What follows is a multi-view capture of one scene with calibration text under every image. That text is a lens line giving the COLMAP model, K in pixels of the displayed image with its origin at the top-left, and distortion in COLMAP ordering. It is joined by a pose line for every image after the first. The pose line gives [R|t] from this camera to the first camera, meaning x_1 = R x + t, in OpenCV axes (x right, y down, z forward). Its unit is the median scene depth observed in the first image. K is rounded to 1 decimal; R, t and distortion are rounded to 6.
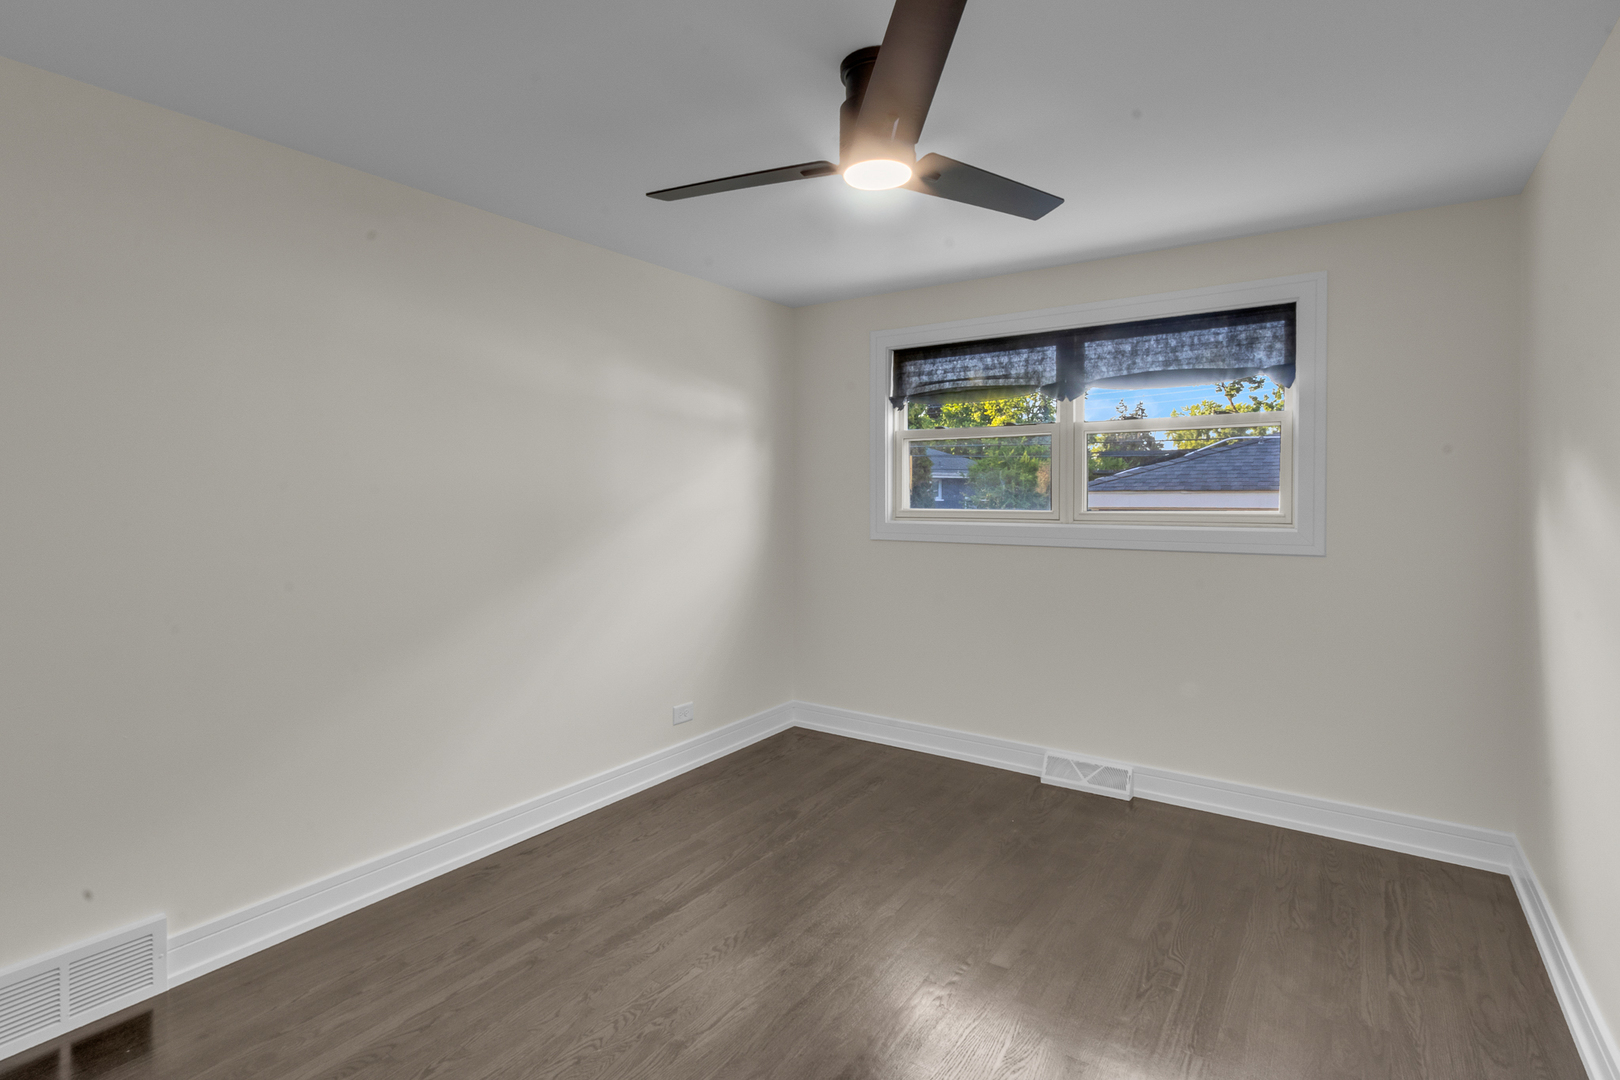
lens RADIAL K [[766.6, 0, 816.8], [0, 766.6, 522.4], [0, 0, 1]] dist [0.001374, 0.000150]
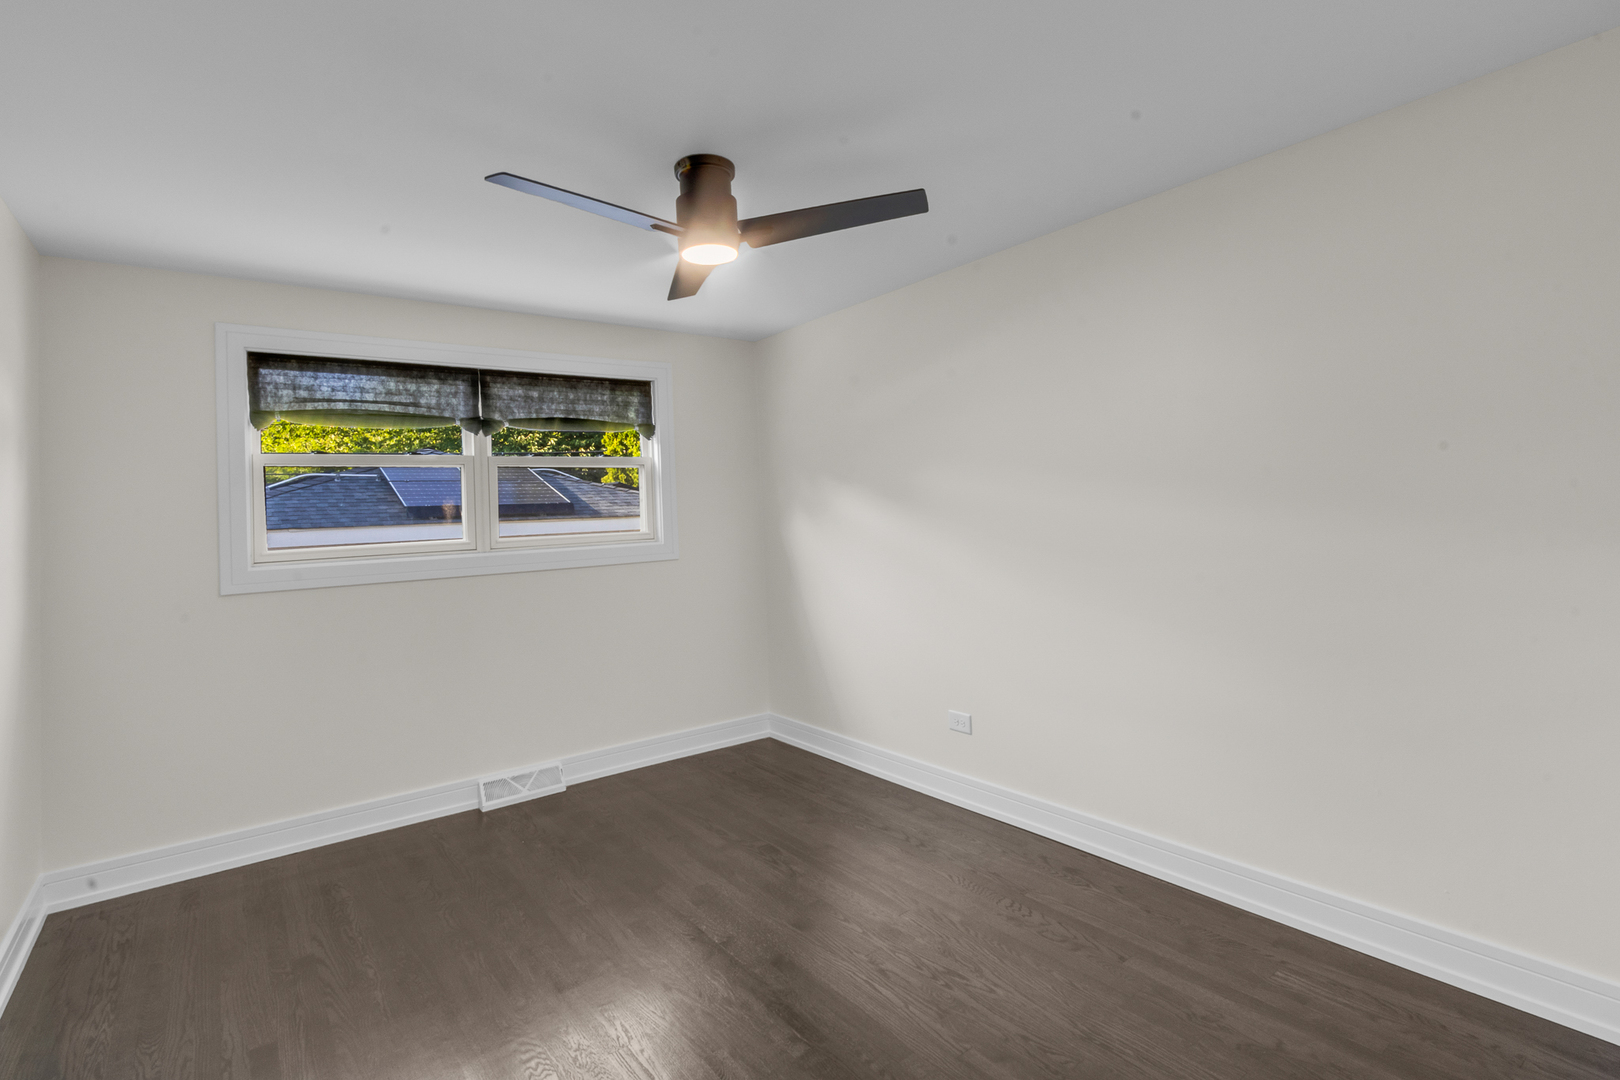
lens RADIAL K [[777.1, 0, 809.7], [0, 777.1, 503.4], [0, 0, 1]] dist [0.000491, -0.000098]
pose [[0.331533, -0.005519, 0.943427, -0.522751], [0.074289, 0.997031, -0.020274, -0.011041], [-0.940514, 0.076808, 0.330959, 0.229229]]
